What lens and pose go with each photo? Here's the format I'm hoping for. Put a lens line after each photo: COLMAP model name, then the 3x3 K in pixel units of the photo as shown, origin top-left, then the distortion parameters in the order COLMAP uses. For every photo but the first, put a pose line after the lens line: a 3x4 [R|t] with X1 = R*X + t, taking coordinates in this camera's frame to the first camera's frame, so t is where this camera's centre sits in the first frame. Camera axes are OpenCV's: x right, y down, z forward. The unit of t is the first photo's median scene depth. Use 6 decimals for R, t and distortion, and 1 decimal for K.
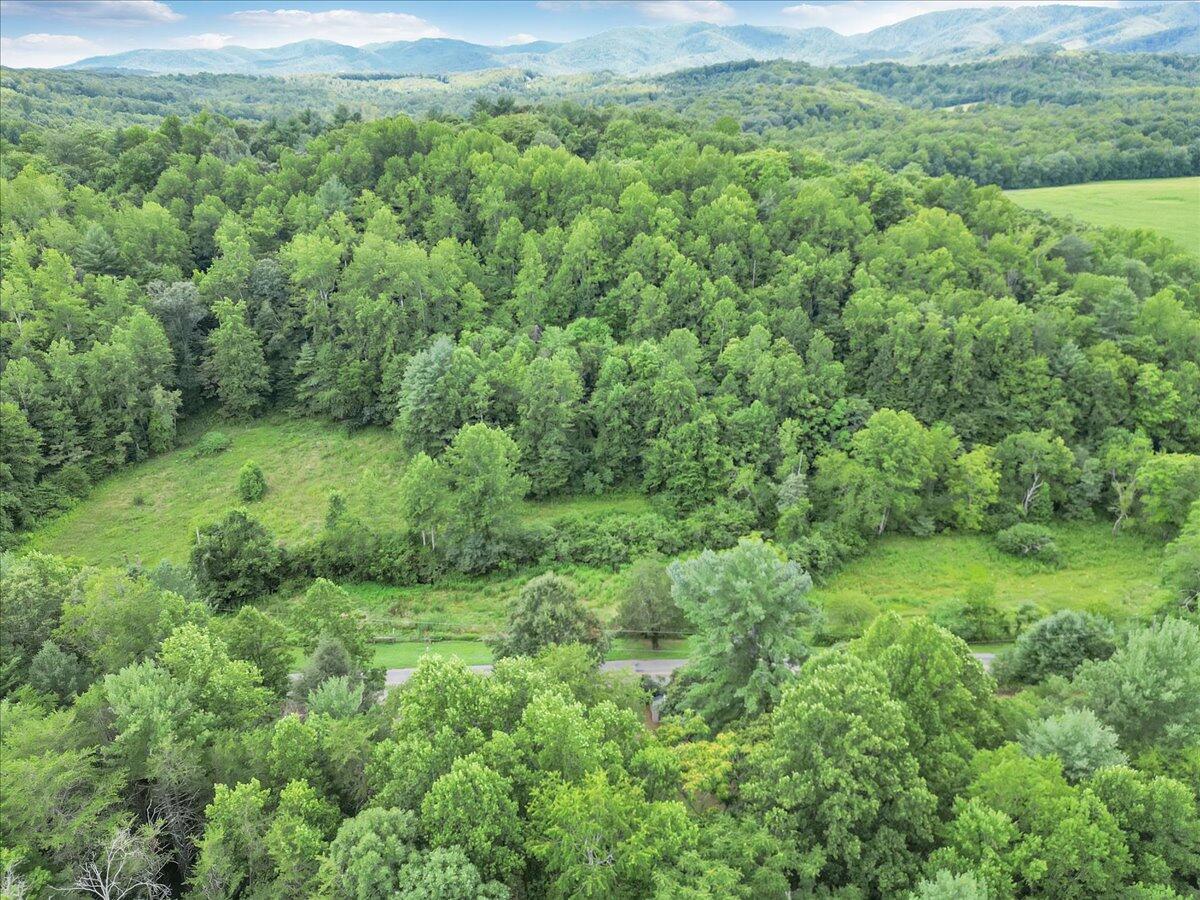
lens RADIAL K [[864.0, 0, 600.0], [0, 864.0, 450.0], [0, 0, 1]] dist [0.056558, -0.057121]
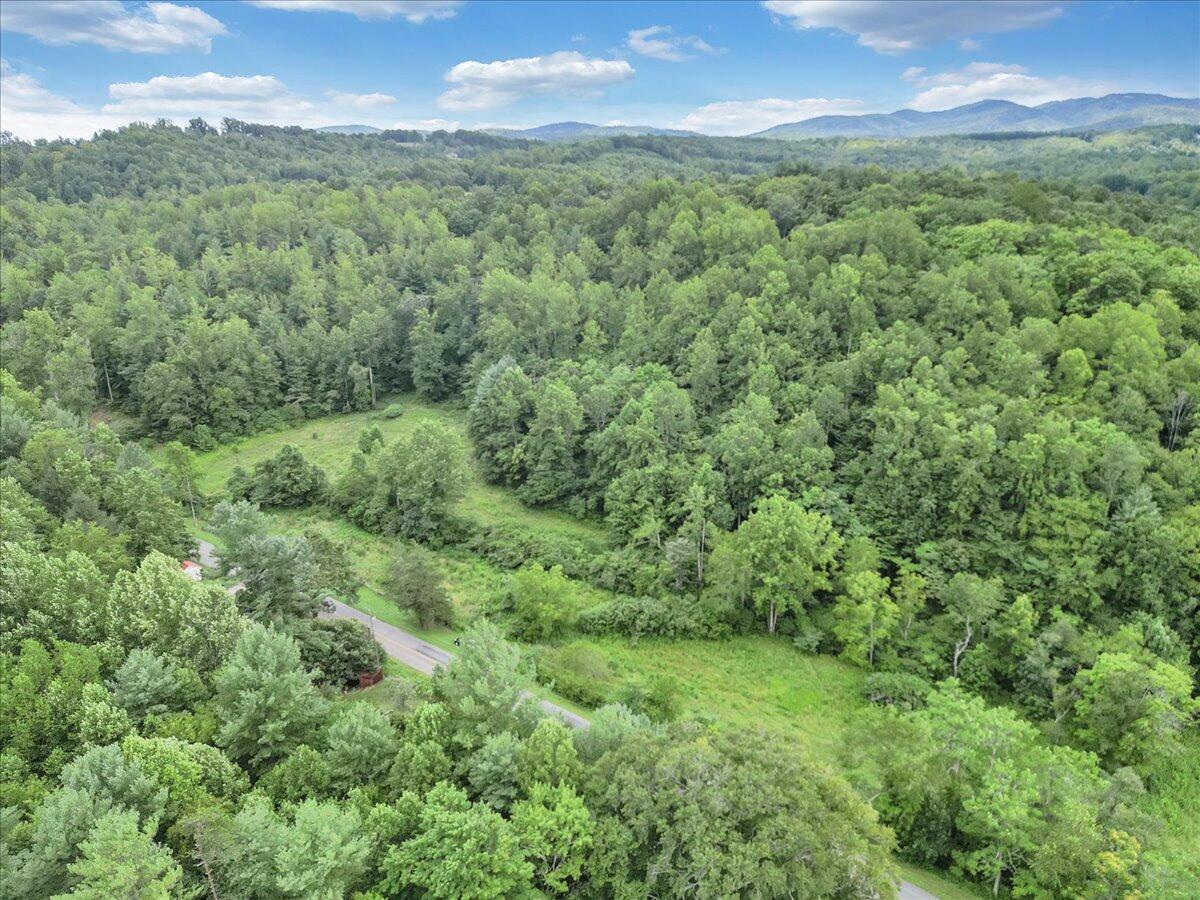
lens RADIAL K [[864.0, 0, 600.0], [0, 864.0, 450.0], [0, 0, 1]] dist [0.056558, -0.057121]
pose [[0.768688, 0.208008, -0.604857, 0.638093], [-0.243291, 0.969650, 0.024270, -0.062335], [0.591547, 0.128500, 0.795965, 0.128129]]
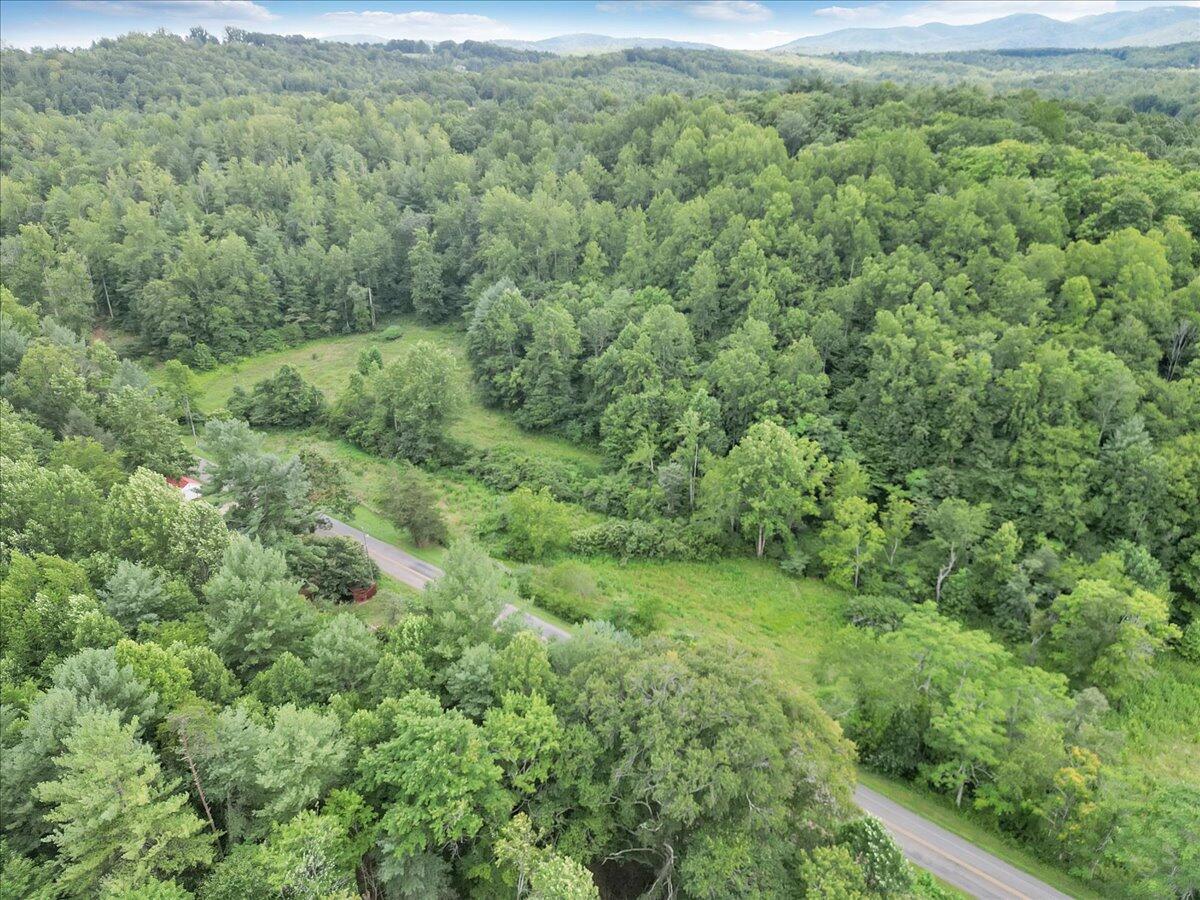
lens RADIAL K [[864.0, 0, 600.0], [0, 864.0, 450.0], [0, 0, 1]] dist [0.056558, -0.057121]
pose [[0.758718, 0.268989, -0.593289, 0.652410], [-0.255054, 0.960718, 0.109404, -0.064266], [0.599412, 0.068314, 0.797520, 0.136363]]
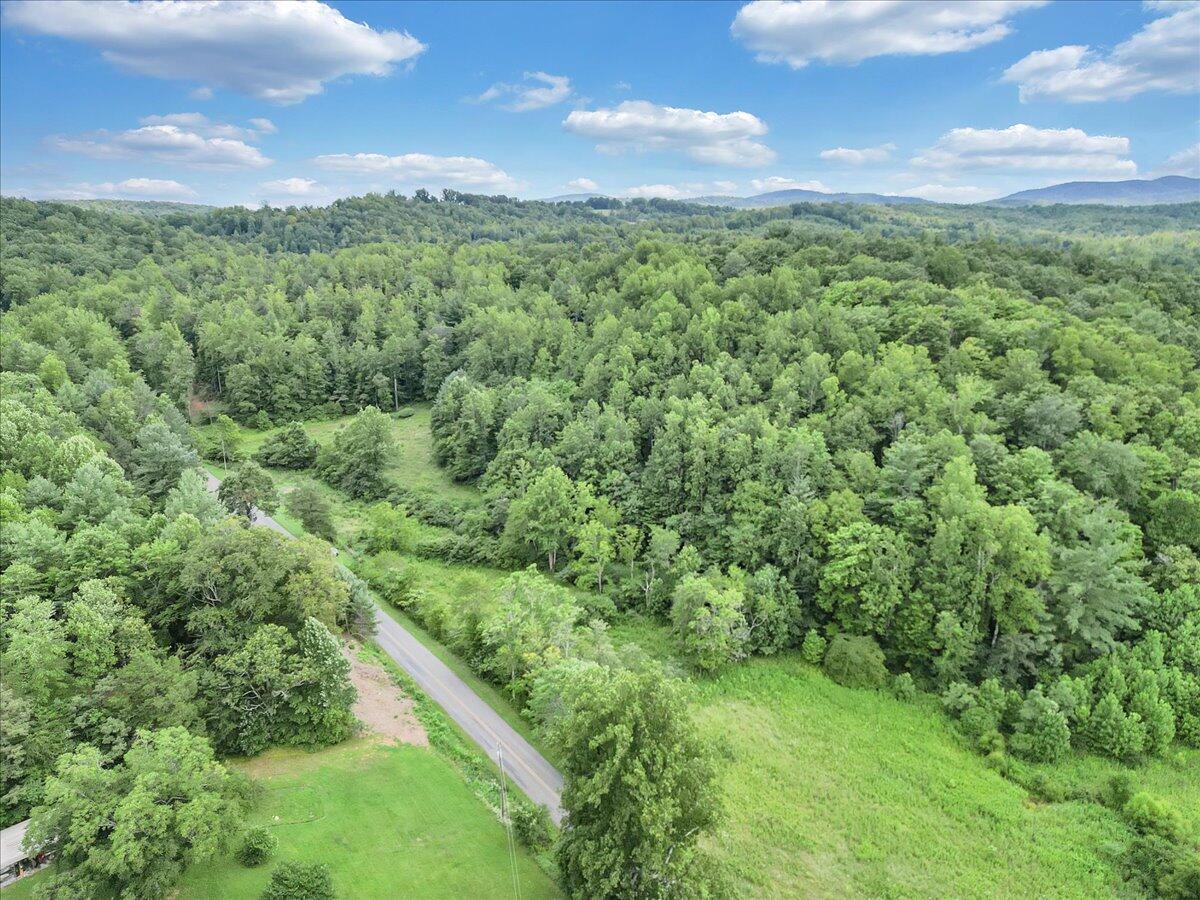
lens RADIAL K [[864.0, 0, 600.0], [0, 864.0, 450.0], [0, 0, 1]] dist [0.056558, -0.057121]
pose [[0.581896, 0.215609, -0.784162, 1.169375], [-0.316507, 0.948238, 0.025856, -0.107590], [0.749147, 0.233147, 0.620017, 0.236775]]
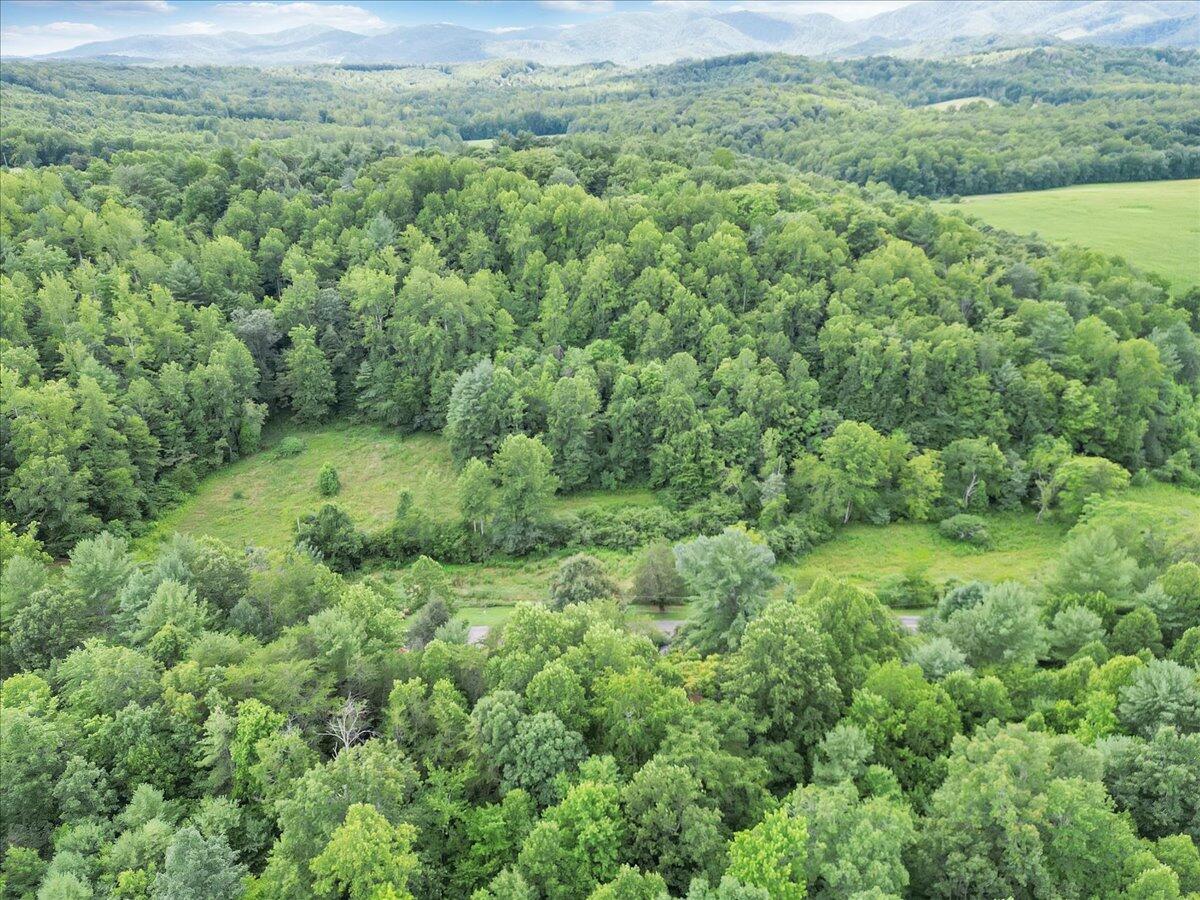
lens RADIAL K [[864.0, 0, 600.0], [0, 864.0, 450.0], [0, 0, 1]] dist [0.056558, -0.057121]
pose [[1.000000, 0.000542, 0.000799, -0.020515], [-0.000554, 0.999878, 0.015637, -0.022067], [-0.000790, -0.015638, 0.999877, -0.195628]]
